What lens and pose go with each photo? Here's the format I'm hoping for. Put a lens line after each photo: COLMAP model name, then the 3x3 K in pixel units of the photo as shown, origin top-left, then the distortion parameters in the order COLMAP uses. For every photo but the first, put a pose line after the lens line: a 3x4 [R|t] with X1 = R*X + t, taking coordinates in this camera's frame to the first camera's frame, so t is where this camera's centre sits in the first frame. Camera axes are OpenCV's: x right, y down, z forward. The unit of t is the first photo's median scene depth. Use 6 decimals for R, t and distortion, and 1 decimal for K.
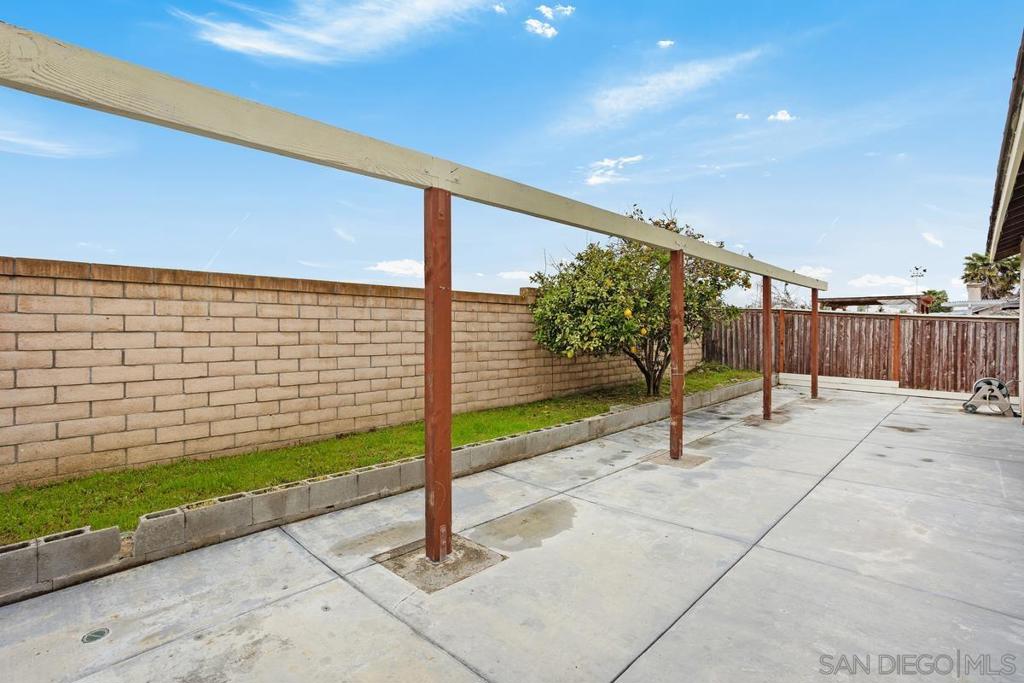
lens RADIAL K [[488.5, 0, 519.5], [0, 488.5, 335.9], [0, 0, 1]] dist [0.000463, 0.000109]
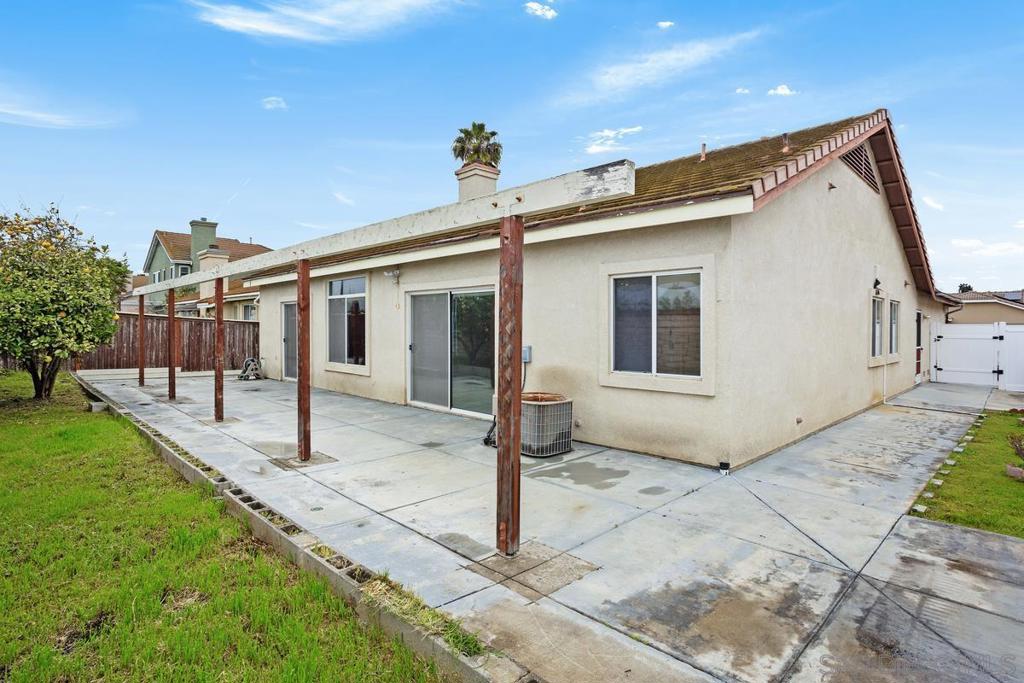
lens RADIAL K [[517.6, 0, 512.0], [0, 517.6, 341.5], [0, 0, 1]] dist [-0.000239, 0.000067]
pose [[0.029454, -0.030659, 0.999096, -0.941393], [0.007885, 0.999506, 0.030439, -0.020172], [-0.999535, 0.006981, 0.029681, 0.075485]]
